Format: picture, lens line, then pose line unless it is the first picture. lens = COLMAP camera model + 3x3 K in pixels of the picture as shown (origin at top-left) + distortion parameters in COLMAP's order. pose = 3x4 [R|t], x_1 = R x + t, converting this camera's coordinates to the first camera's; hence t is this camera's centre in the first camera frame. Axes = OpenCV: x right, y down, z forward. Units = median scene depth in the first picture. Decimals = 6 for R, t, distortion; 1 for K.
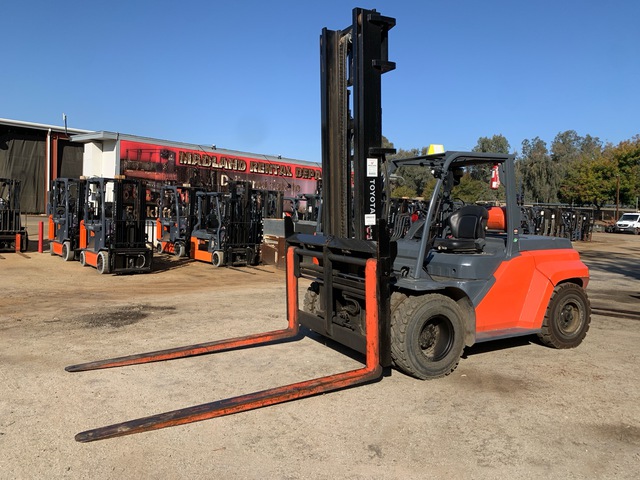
lens RADIAL K [[513.8, 0, 320.0], [0, 513.8, 240.0], [0, 0, 1]] dist [-0.010502, -0.015431]
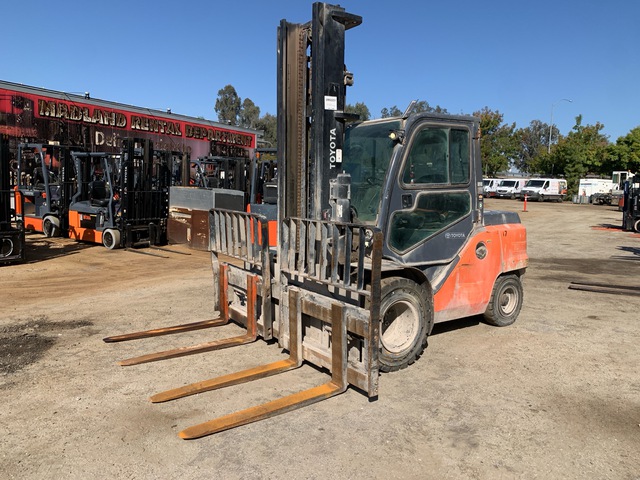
lens RADIAL K [[513.8, 0, 320.0], [0, 513.8, 240.0], [0, 0, 1]] dist [-0.010502, -0.015431]
pose [[0.962567, -0.031655, 0.269188, -0.090975], [0.014171, 0.997676, 0.066649, -0.007385], [-0.270672, -0.060340, 0.960779, 0.152590]]
